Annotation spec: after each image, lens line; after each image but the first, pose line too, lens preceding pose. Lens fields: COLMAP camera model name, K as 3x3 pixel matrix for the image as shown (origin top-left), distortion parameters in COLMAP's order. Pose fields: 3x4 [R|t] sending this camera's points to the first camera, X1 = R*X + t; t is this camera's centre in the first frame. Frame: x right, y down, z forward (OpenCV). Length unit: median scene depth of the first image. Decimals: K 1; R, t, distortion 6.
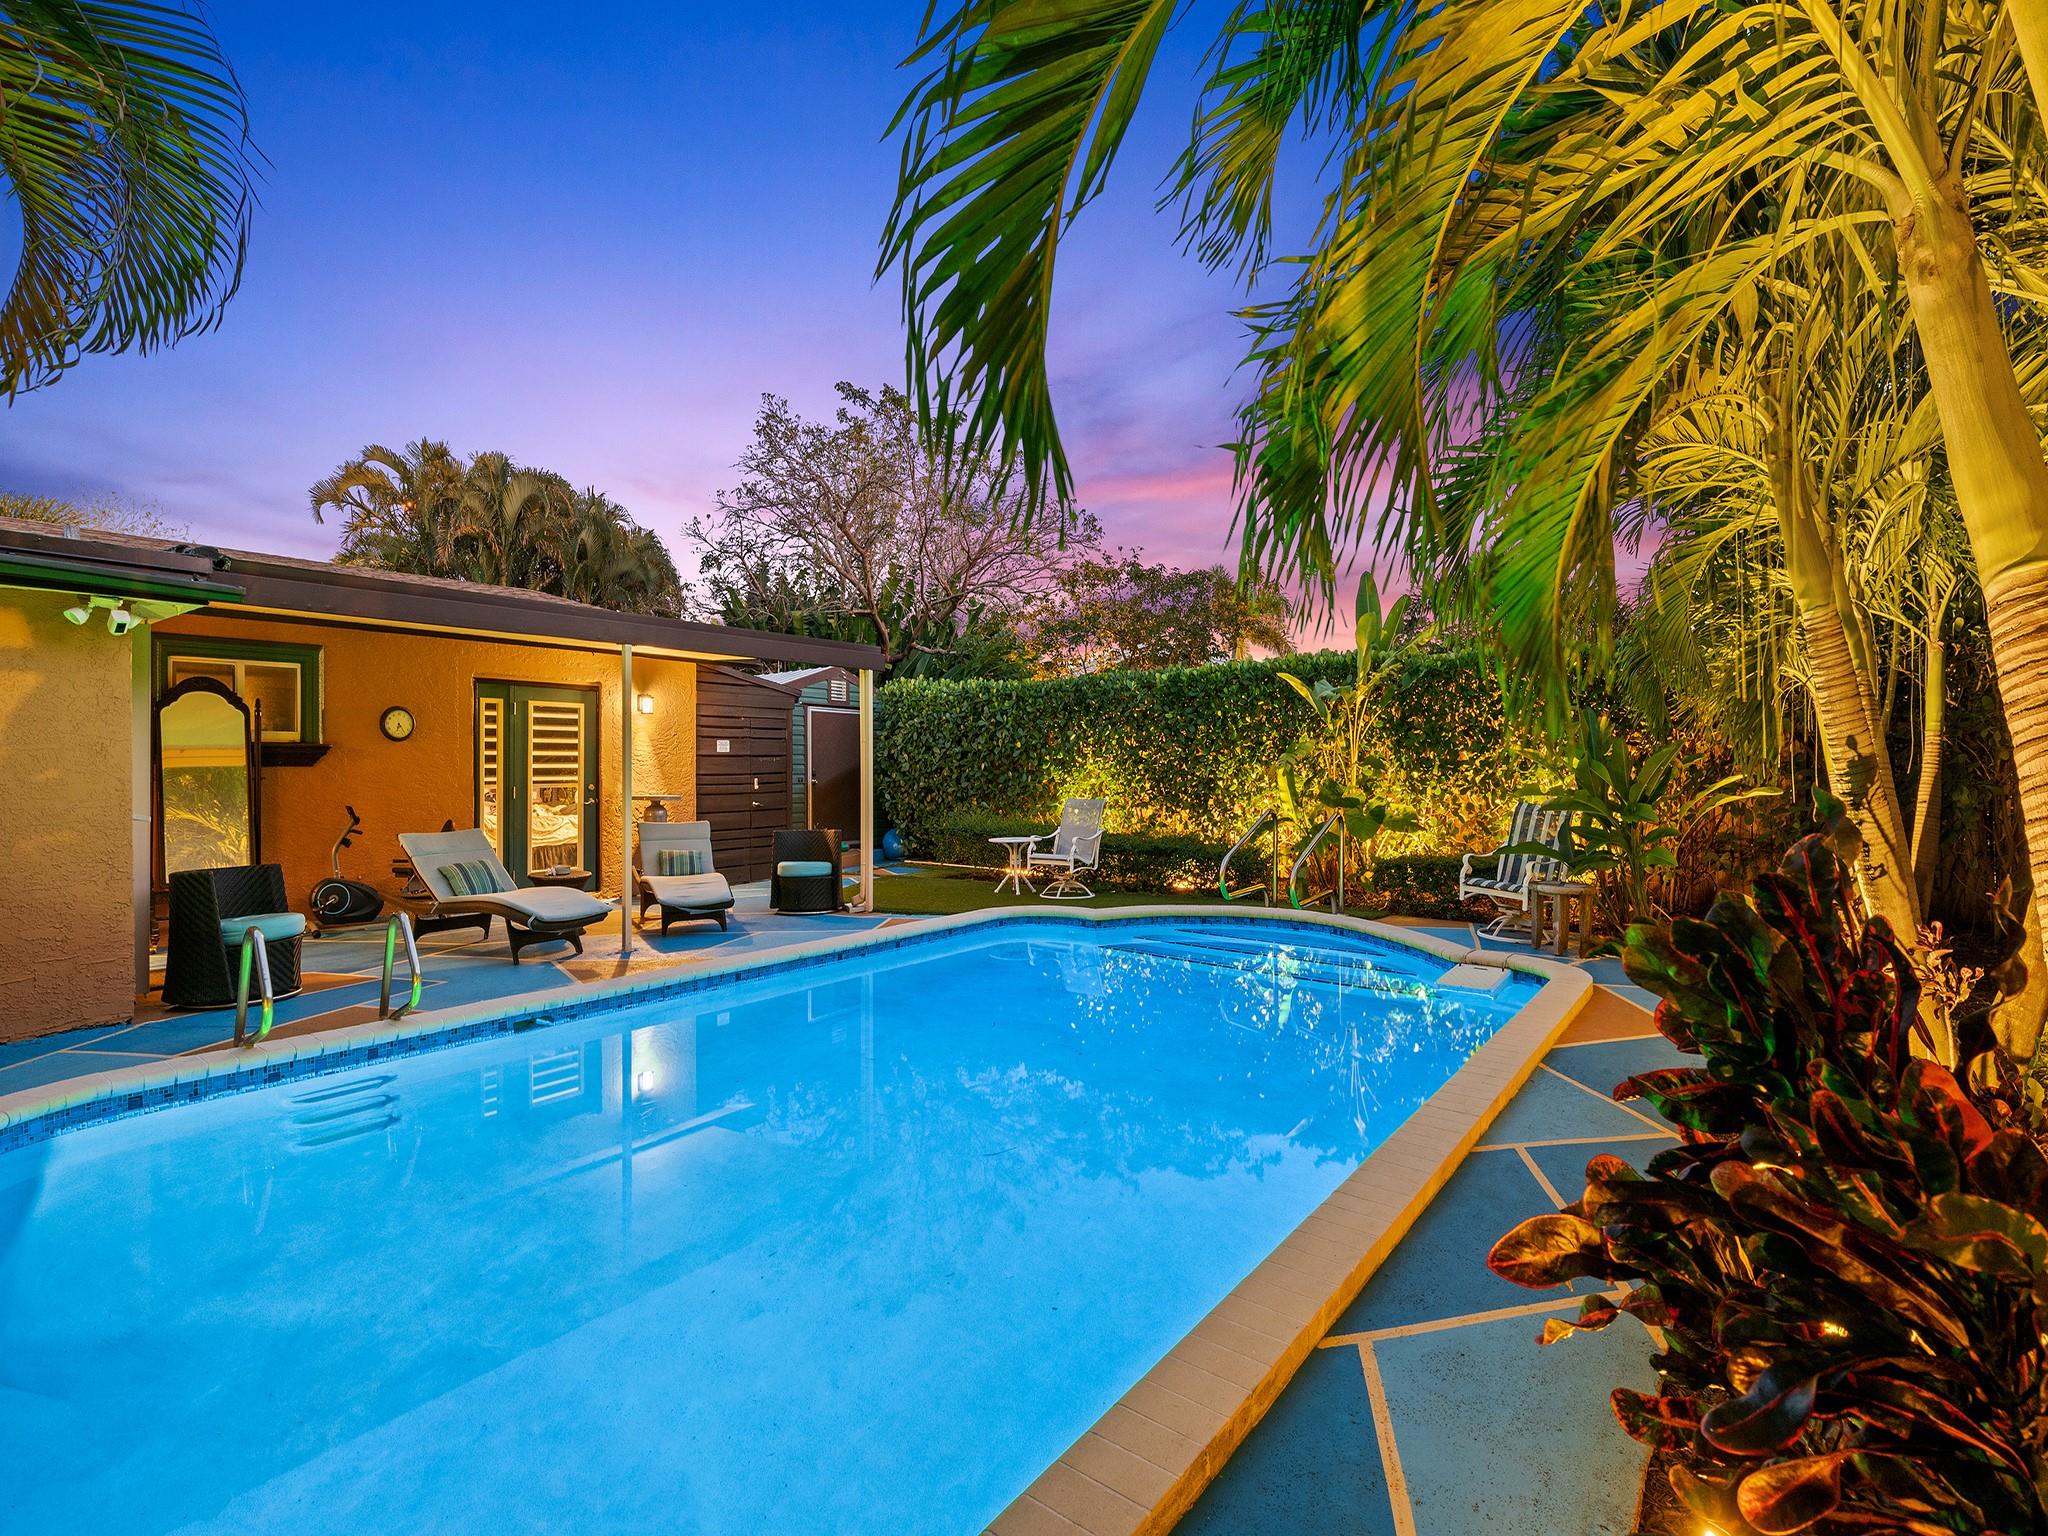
lens RADIAL K [[1027.3, 0, 1028.9], [0, 1027.3, 770.8], [0, 0, 1]] dist [0.000573, 0.000104]
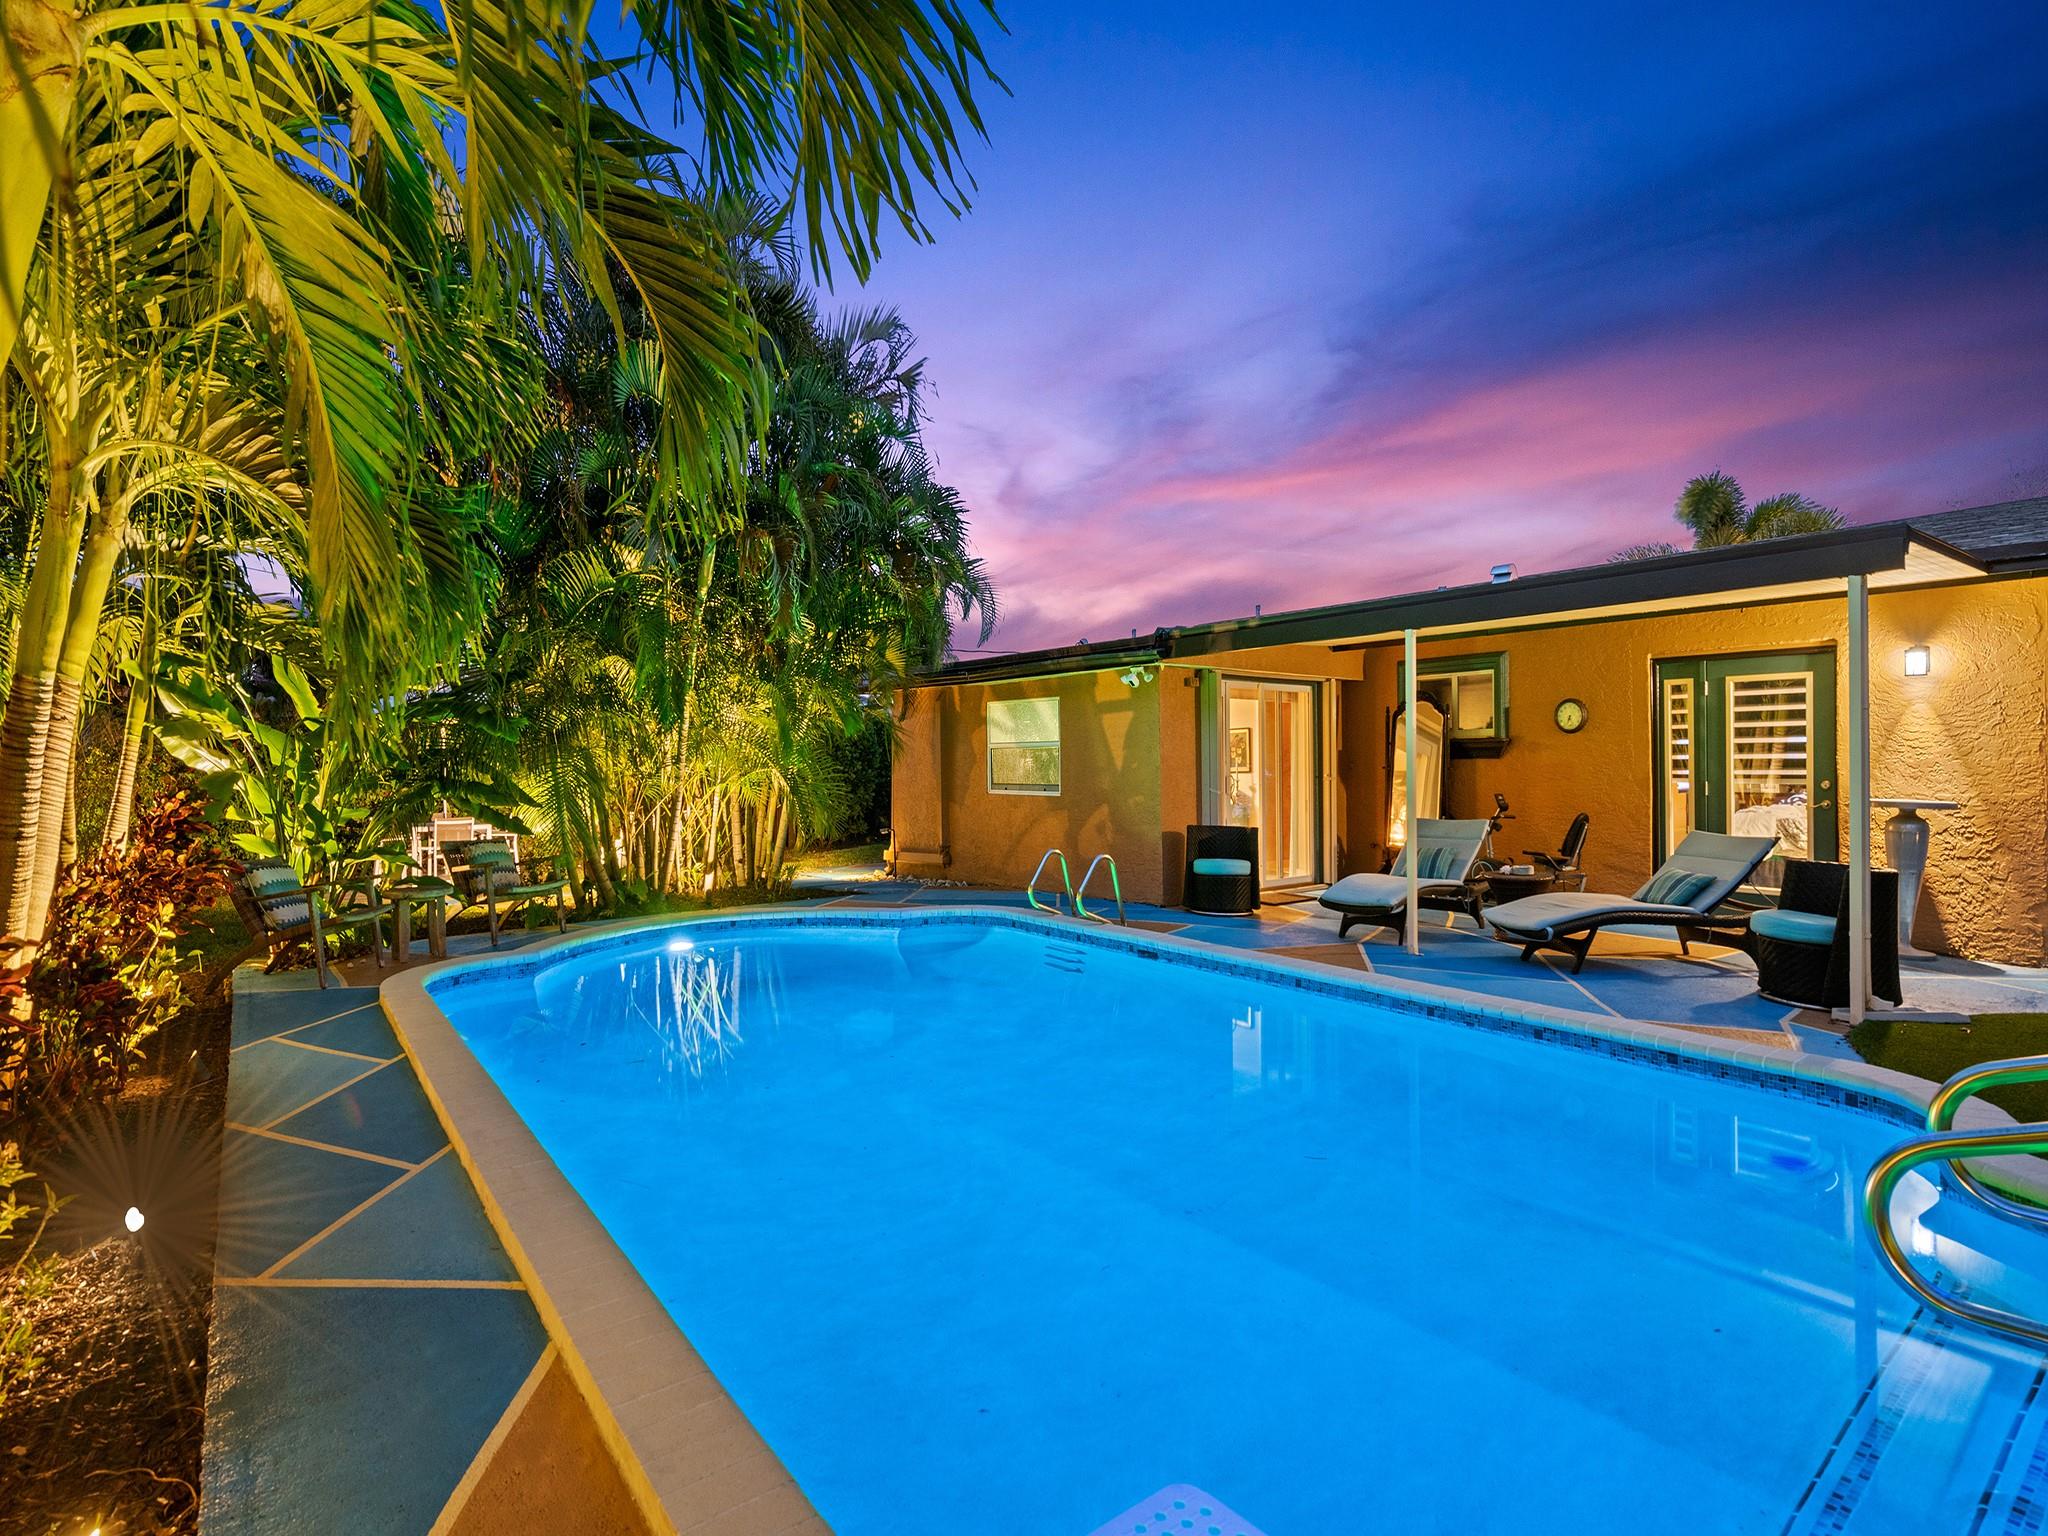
lens RADIAL K [[1058.3, 0, 1029.2], [0, 1058.3, 764.6], [0, 0, 1]] dist [0.001630, 0.000108]
pose [[-0.311559, -0.001309, -0.950226, 0.499807], [-0.002508, 0.999997, -0.000555, 0.003636], [0.950224, 0.002210, -0.311561, 0.753147]]
